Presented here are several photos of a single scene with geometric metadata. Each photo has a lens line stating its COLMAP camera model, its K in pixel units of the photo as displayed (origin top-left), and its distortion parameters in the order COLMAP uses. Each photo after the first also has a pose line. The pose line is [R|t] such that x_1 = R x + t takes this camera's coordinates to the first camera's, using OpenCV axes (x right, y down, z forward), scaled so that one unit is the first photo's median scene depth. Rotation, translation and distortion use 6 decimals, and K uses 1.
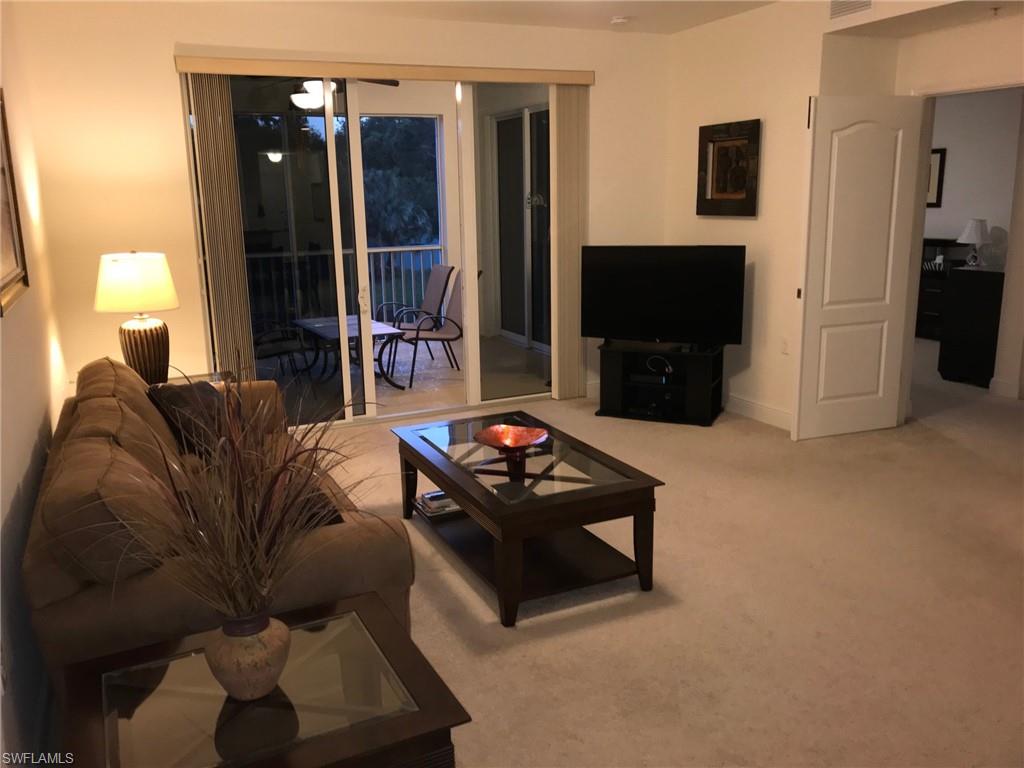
lens RADIAL K [[845.9, 0, 512.0], [0, 845.9, 384.0], [0, 0, 1]] dist [-0.011541, -0.004688]
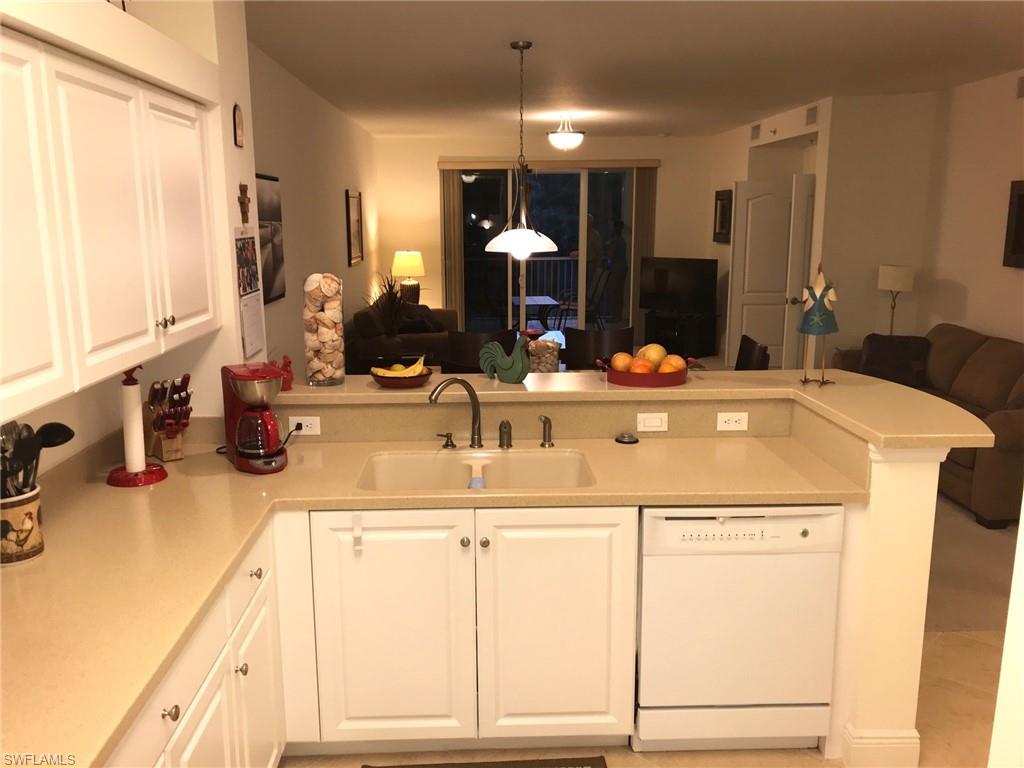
lens RADIAL K [[845.9, 0, 512.0], [0, 845.9, 384.0], [0, 0, 1]] dist [-0.011541, -0.004688]
pose [[0.923041, 0.090786, -0.373836, 0.628739], [-0.098251, 0.995161, -0.000915, 0.159755], [0.371944, 0.037575, 0.927495, -0.908732]]
